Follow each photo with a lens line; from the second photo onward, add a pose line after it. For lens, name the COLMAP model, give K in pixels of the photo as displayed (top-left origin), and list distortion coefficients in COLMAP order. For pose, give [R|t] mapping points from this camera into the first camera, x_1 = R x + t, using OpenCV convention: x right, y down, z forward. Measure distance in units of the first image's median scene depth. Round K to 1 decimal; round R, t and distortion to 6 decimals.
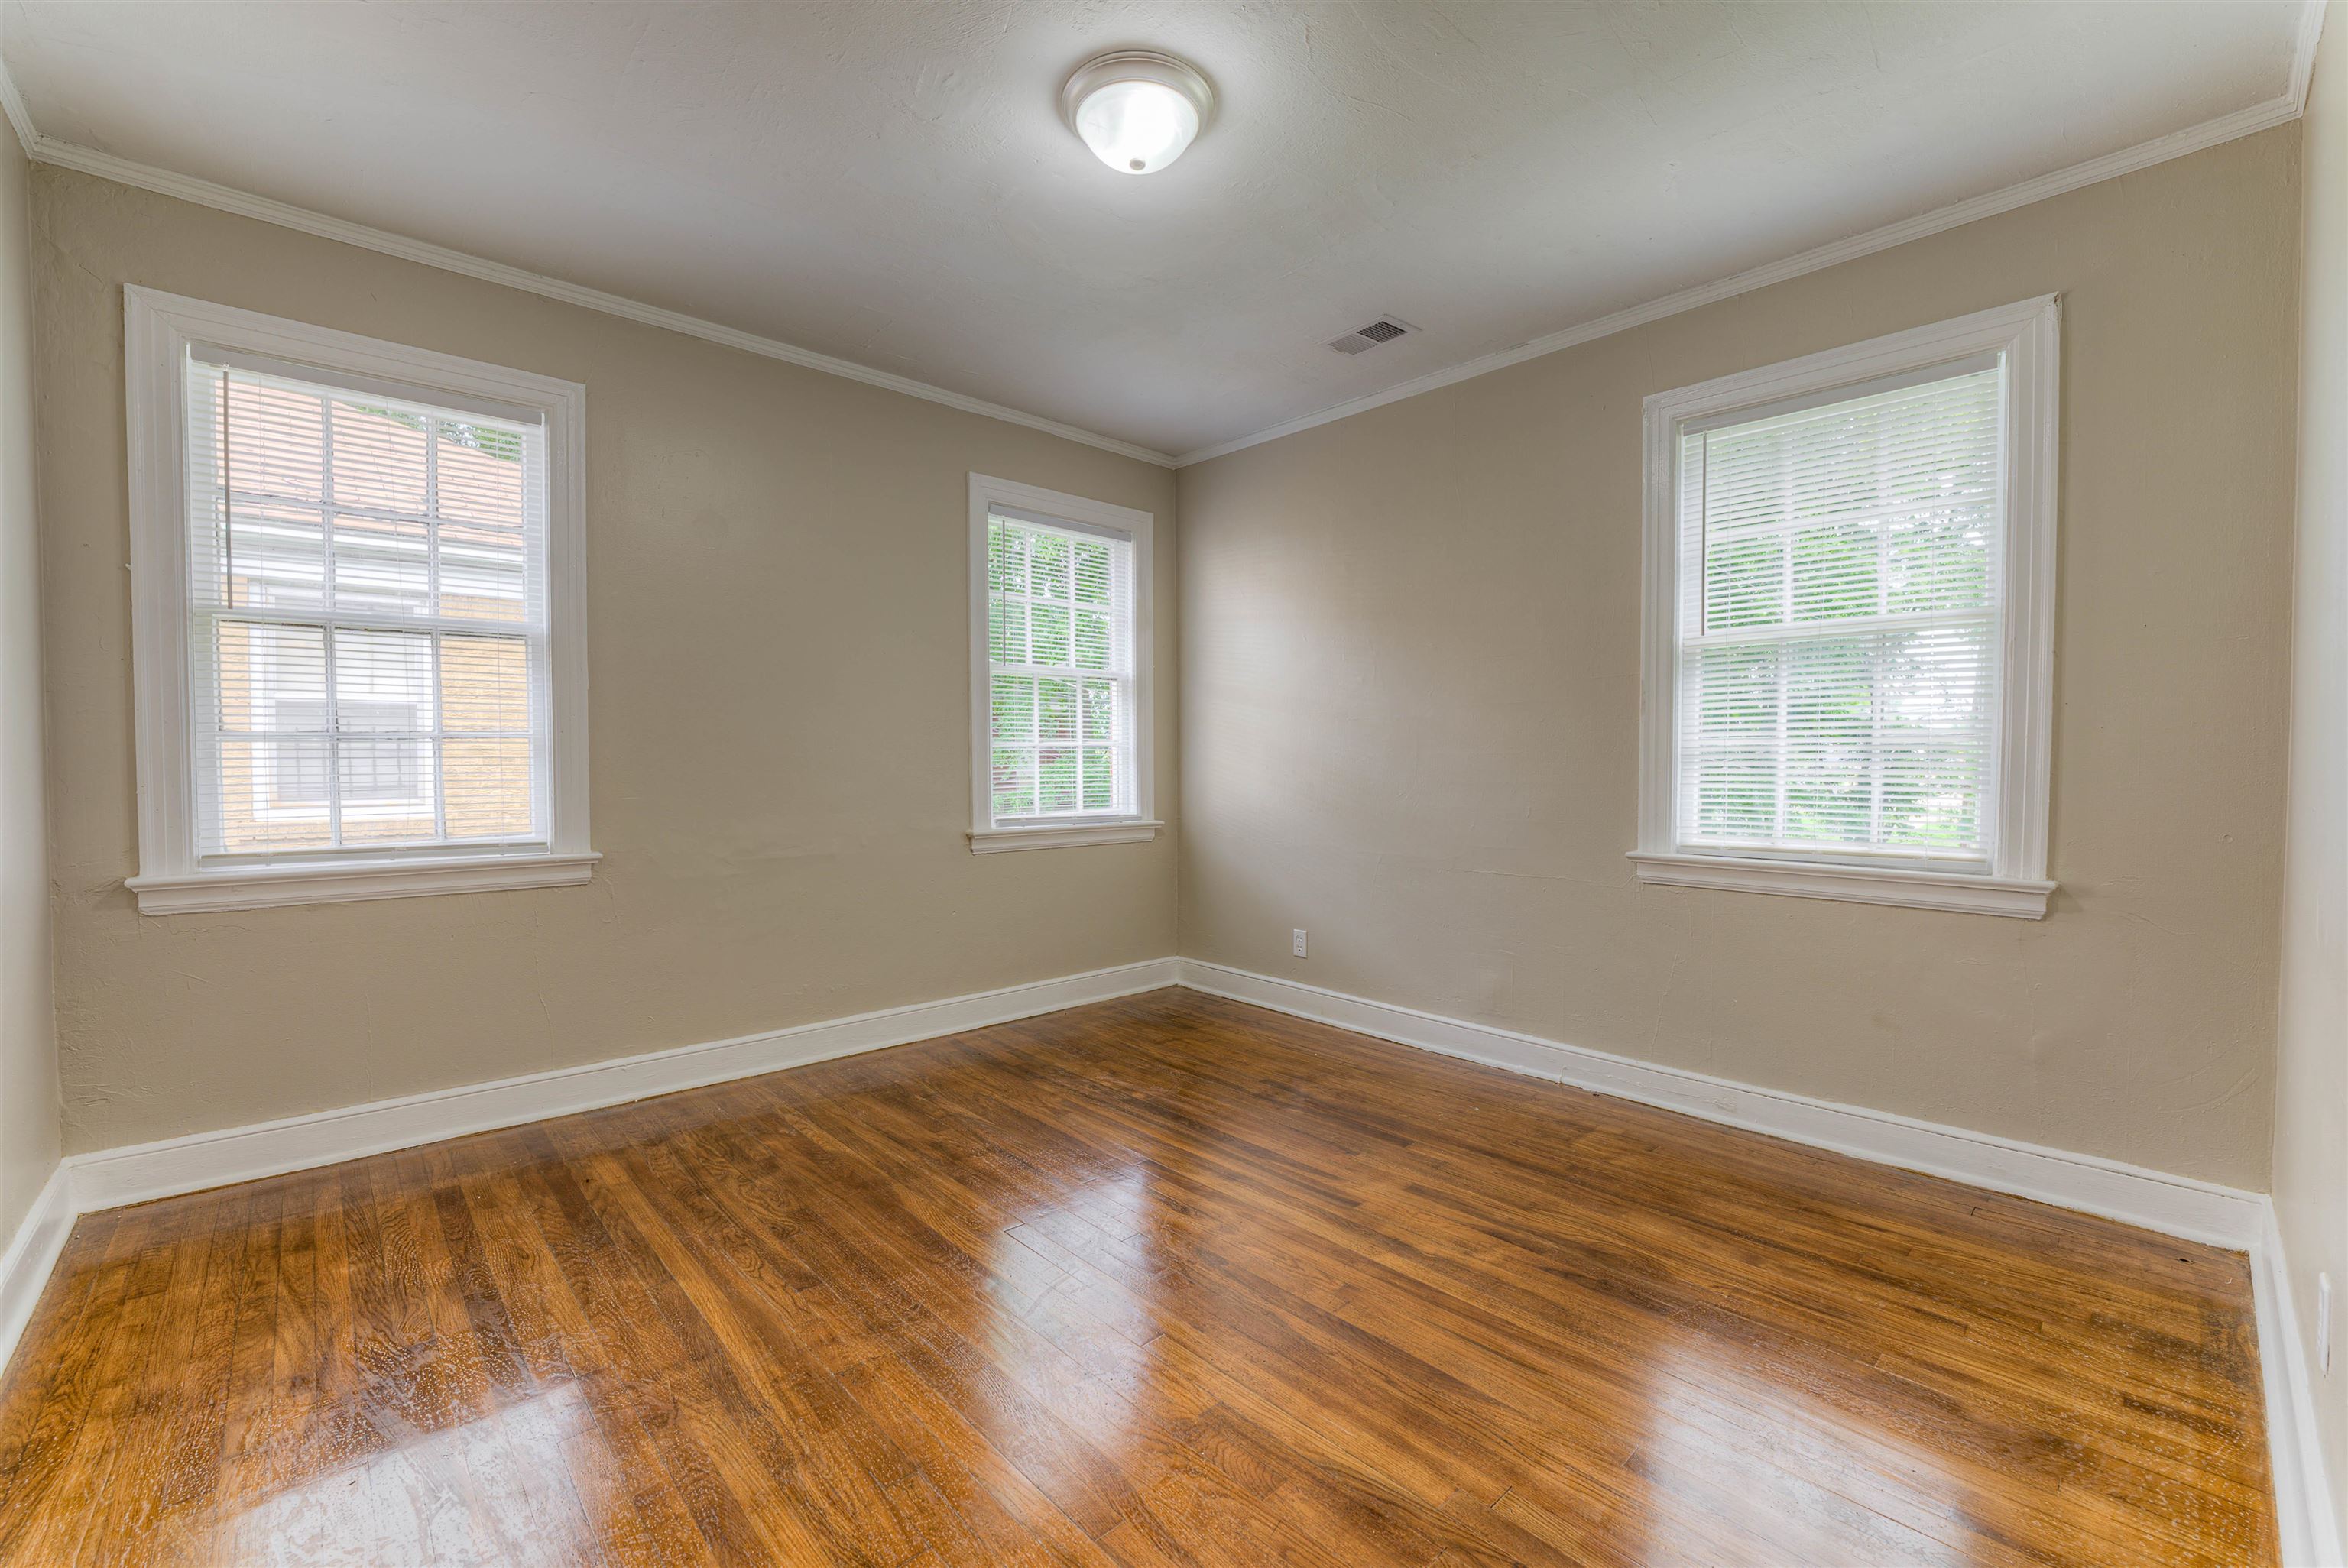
lens RADIAL K [[949.4, 0, 1172.1], [0, 949.4, 786.7], [0, 0, 1]] dist [-0.019618, -0.000014]
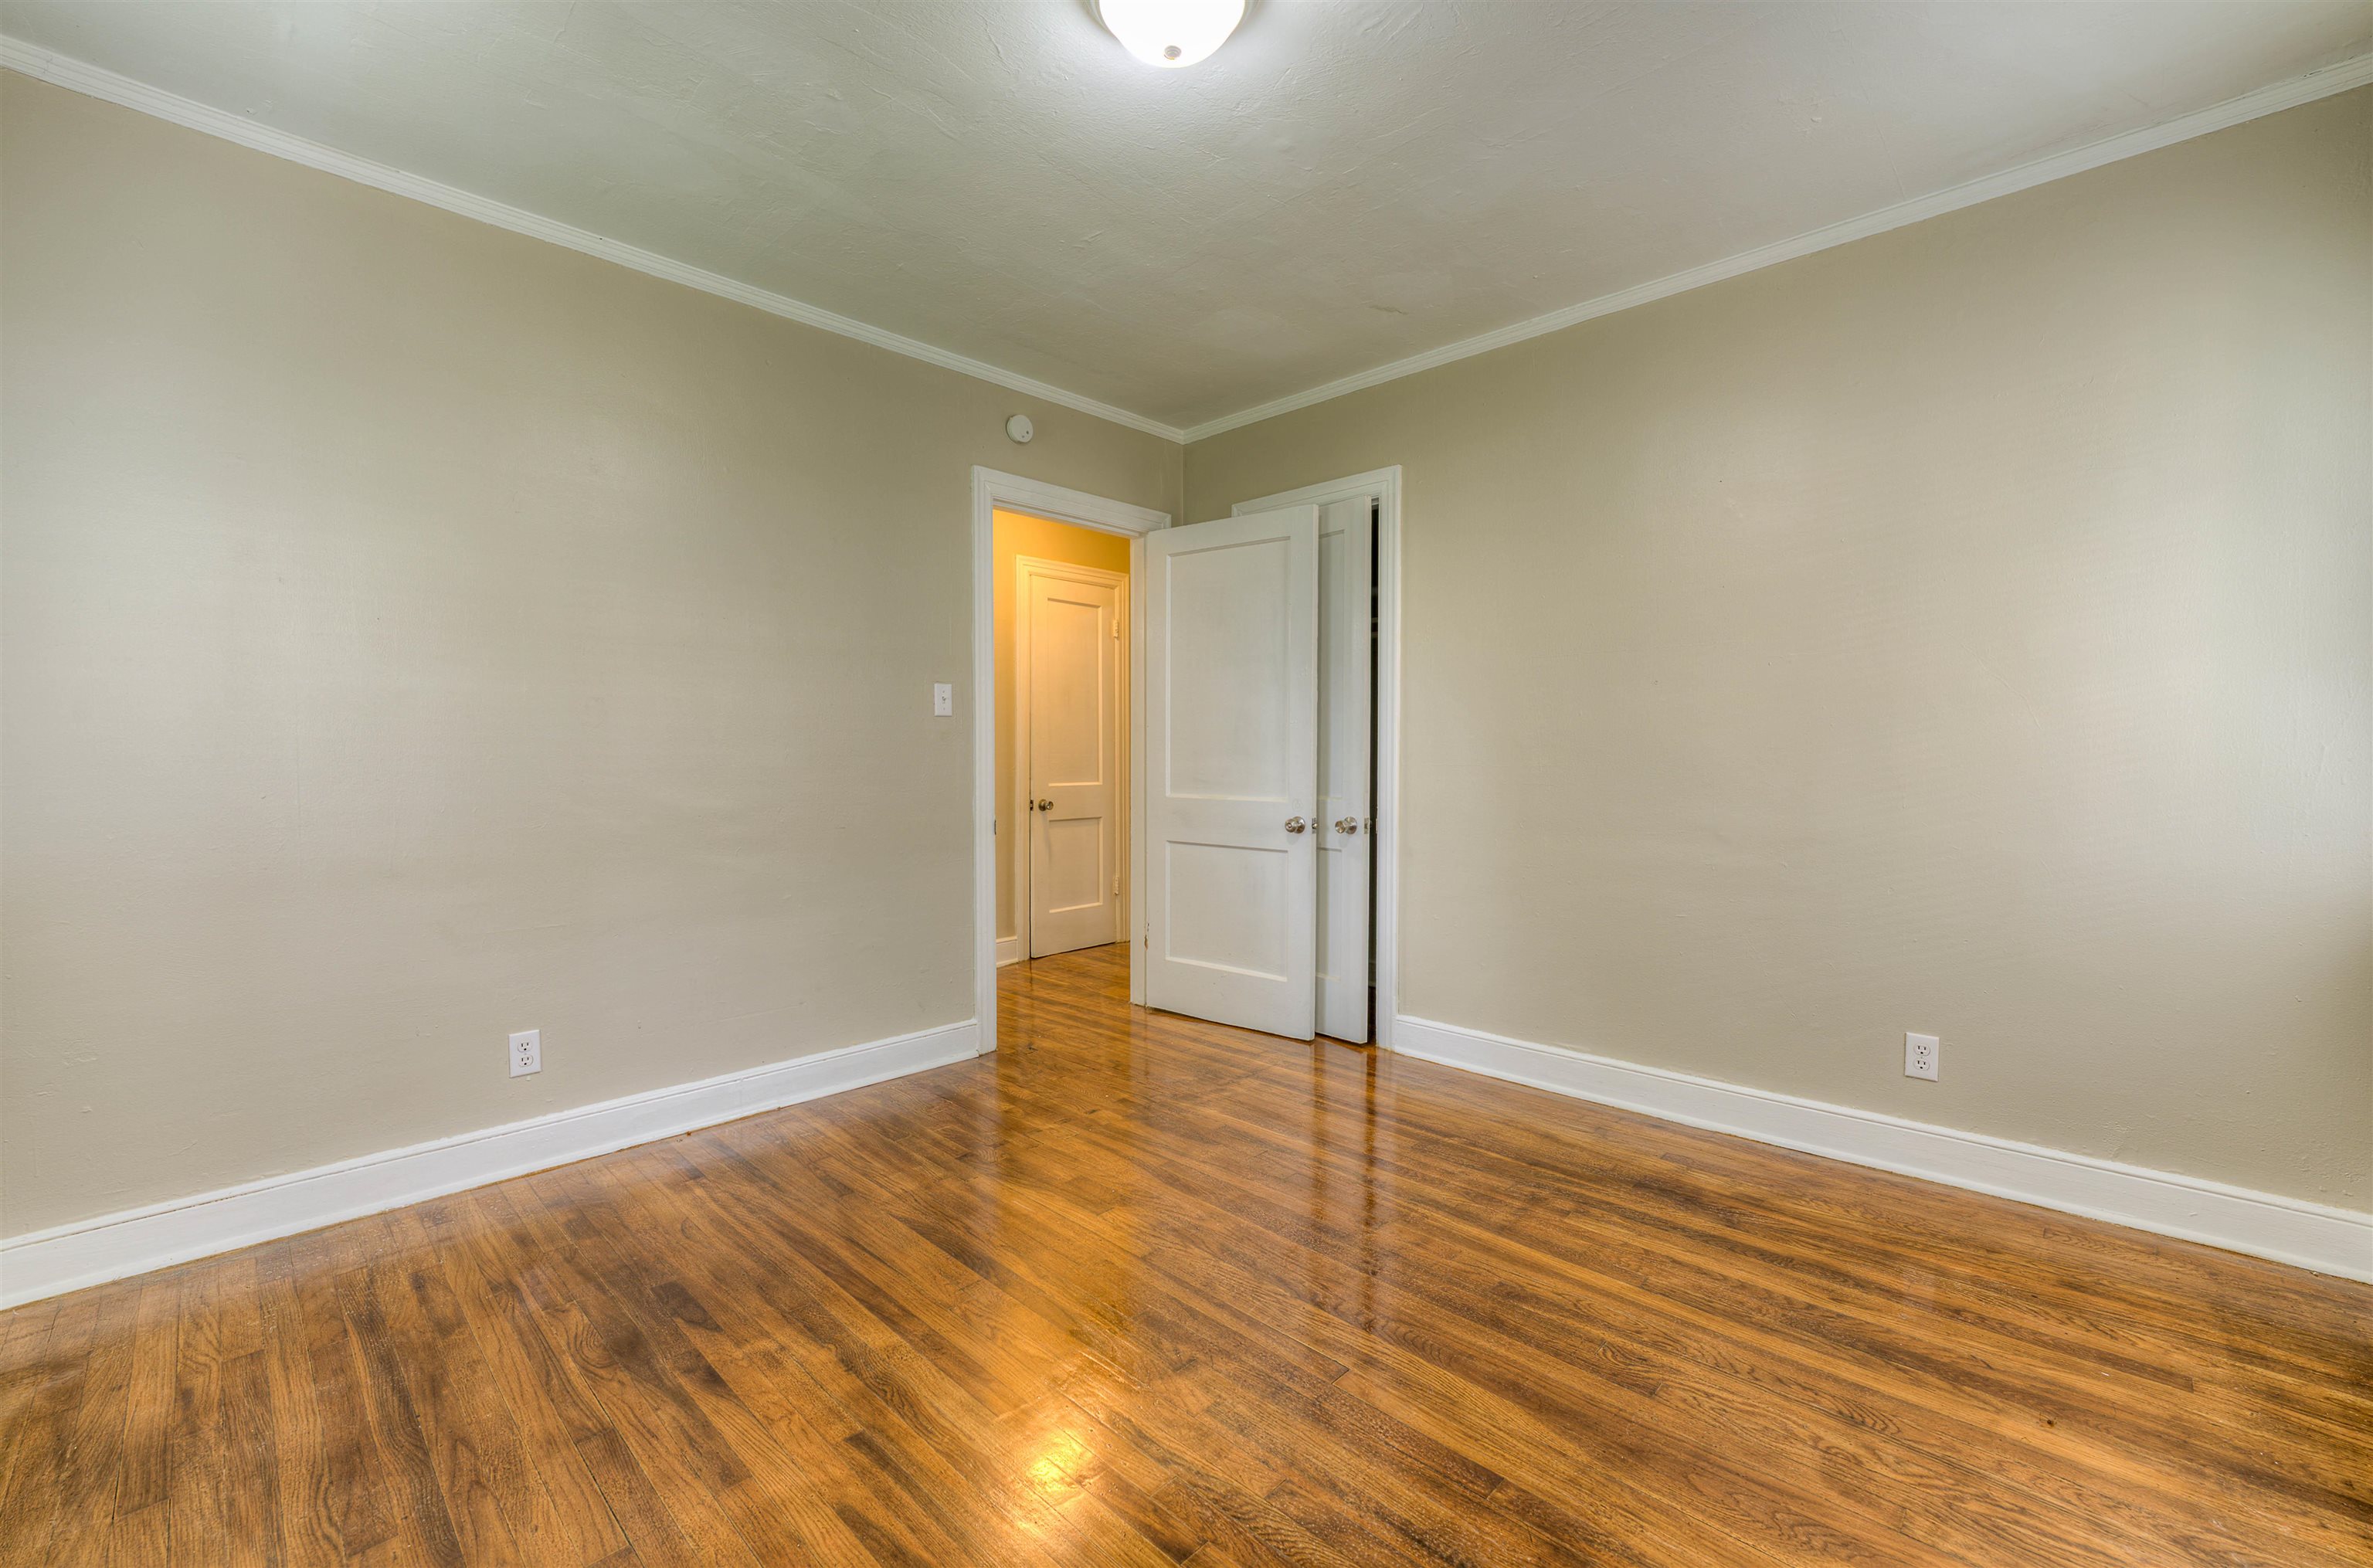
lens RADIAL K [[983.7, 0, 1135.2], [0, 983.7, 780.4], [0, 0, 1]] dist [-0.011430, -0.000080]
pose [[-0.999983, 0.002242, -0.005294, 0.001679], [0.001904, 0.998008, 0.063066, -0.057973], [0.005425, 0.063055, -0.997995, 1.619383]]
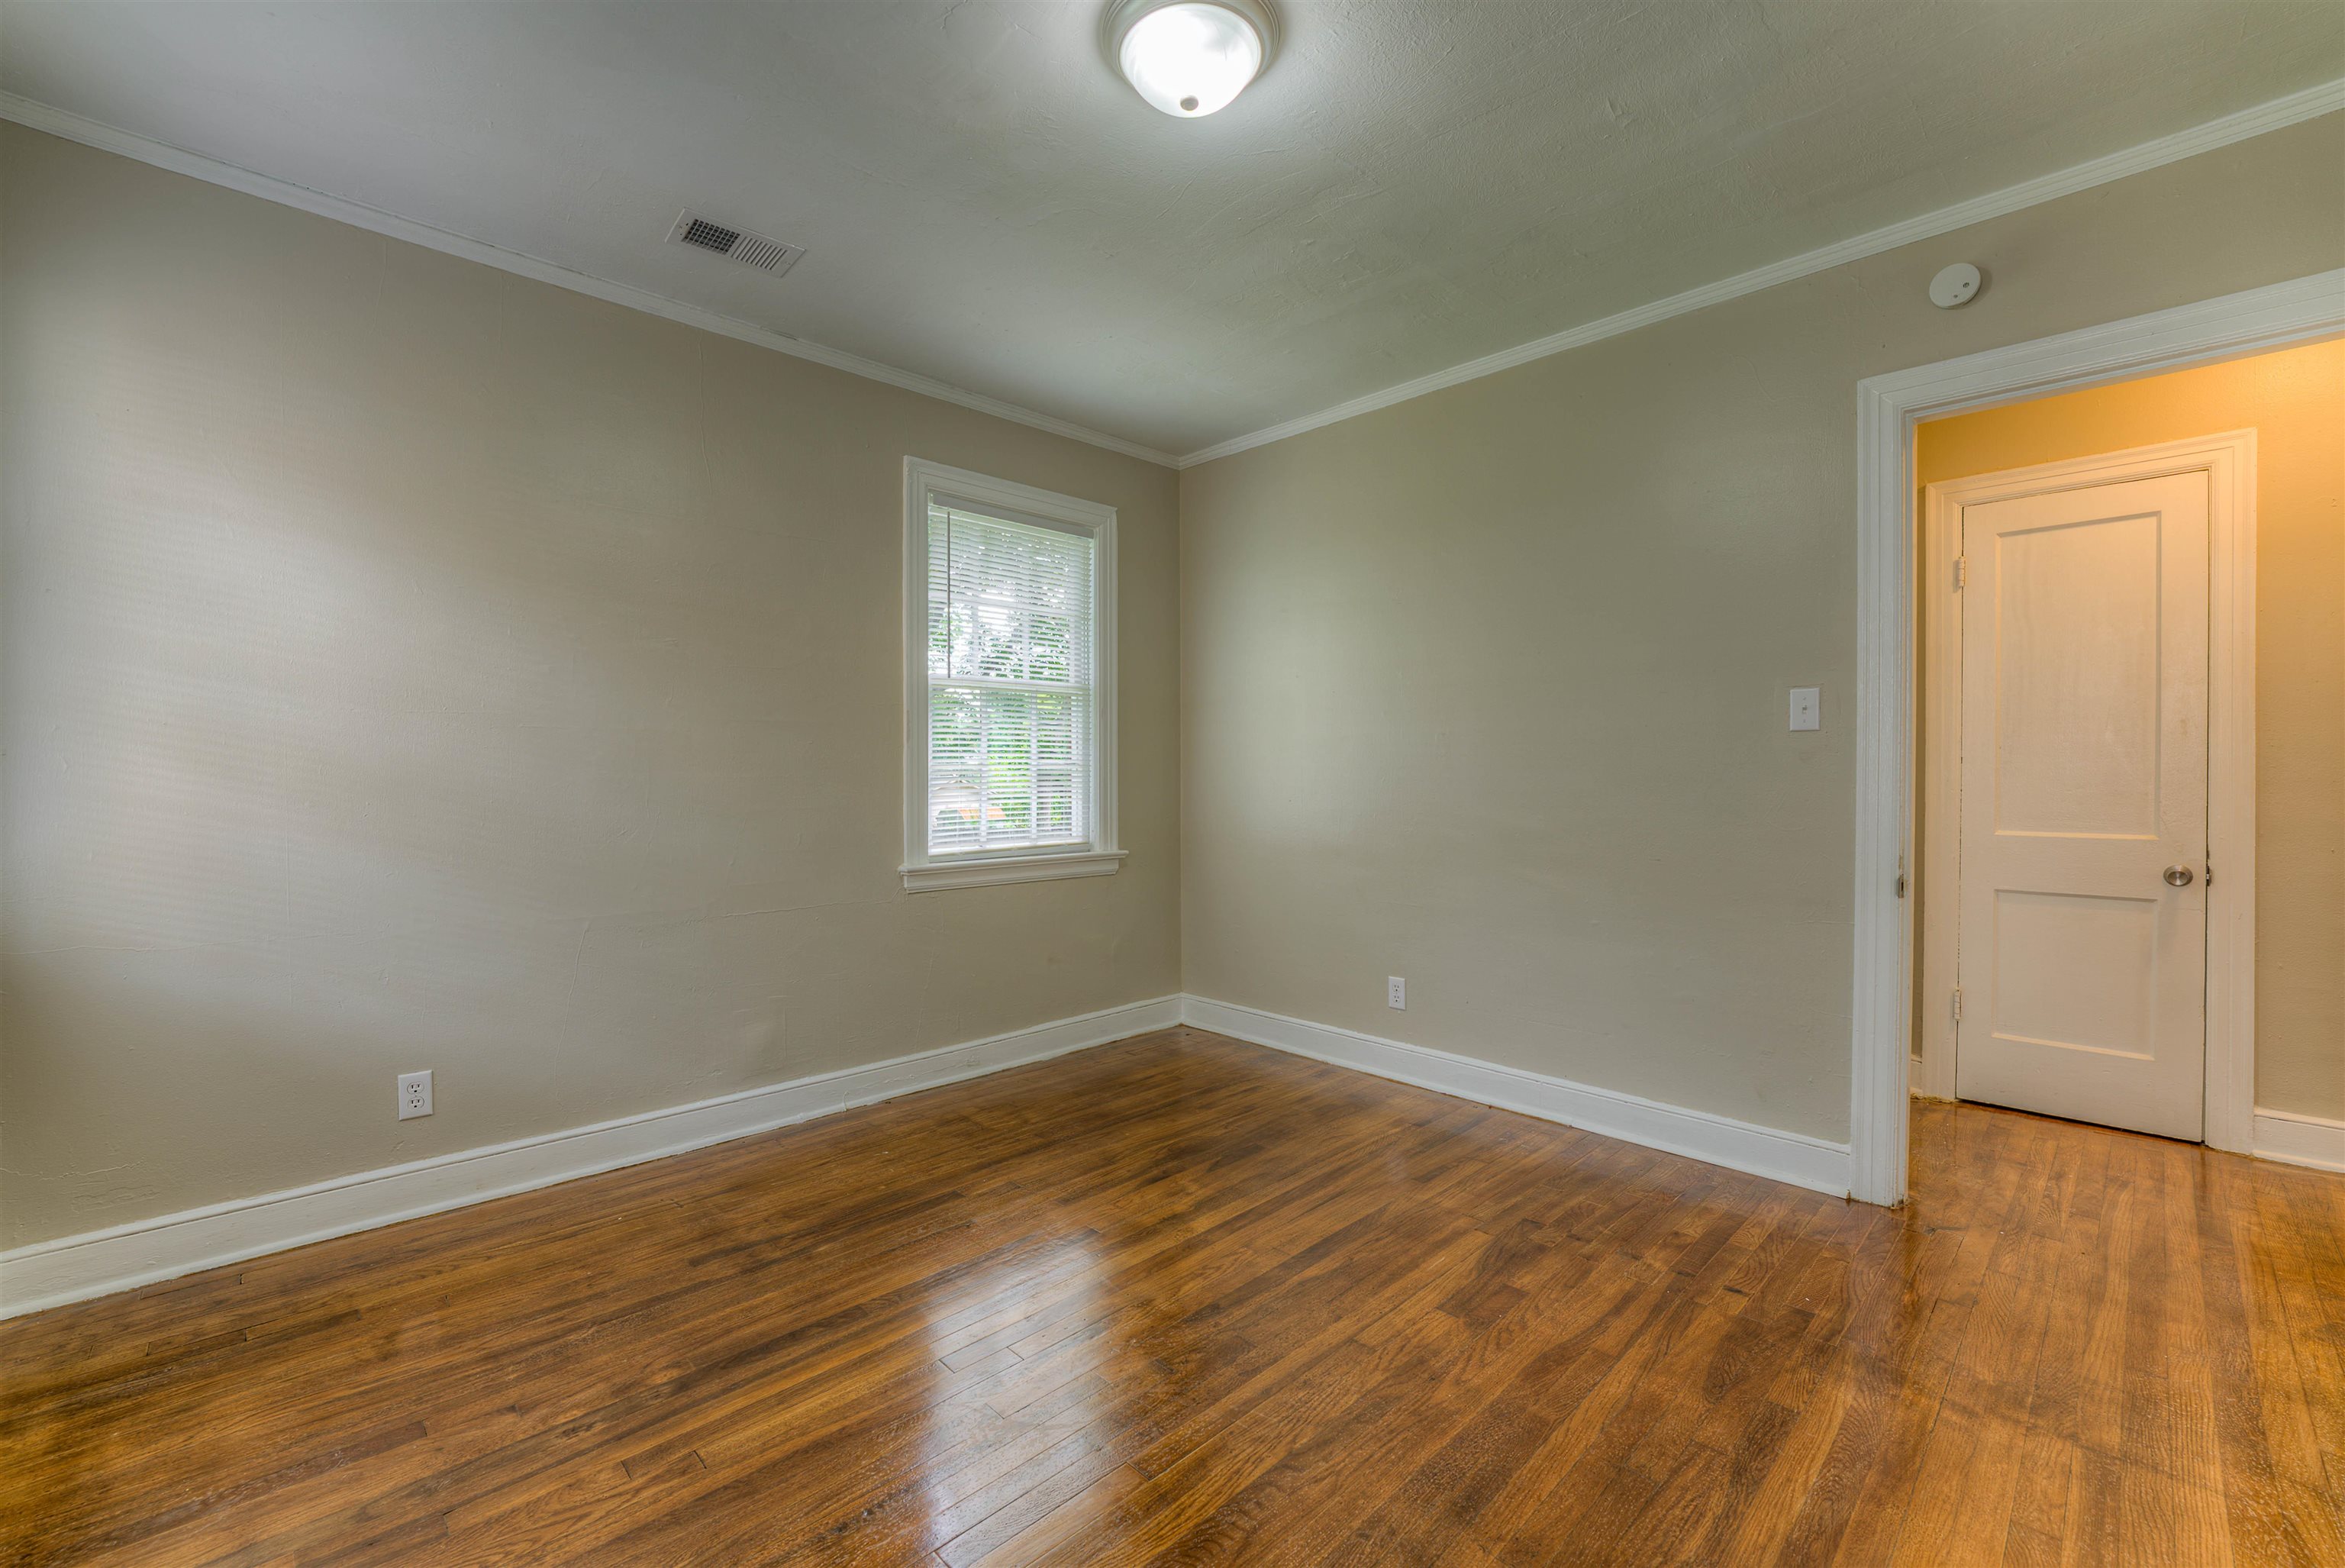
lens RADIAL K [[948.3, 0, 1170.6], [0, 948.3, 786.7], [0, 0, 1]] dist [-0.019618, -0.000014]
pose [[-0.006867, -0.015472, 0.999857, -0.778858], [0.033641, 0.999311, 0.015694, -0.038962], [-0.999410, 0.033744, -0.006342, 0.889700]]
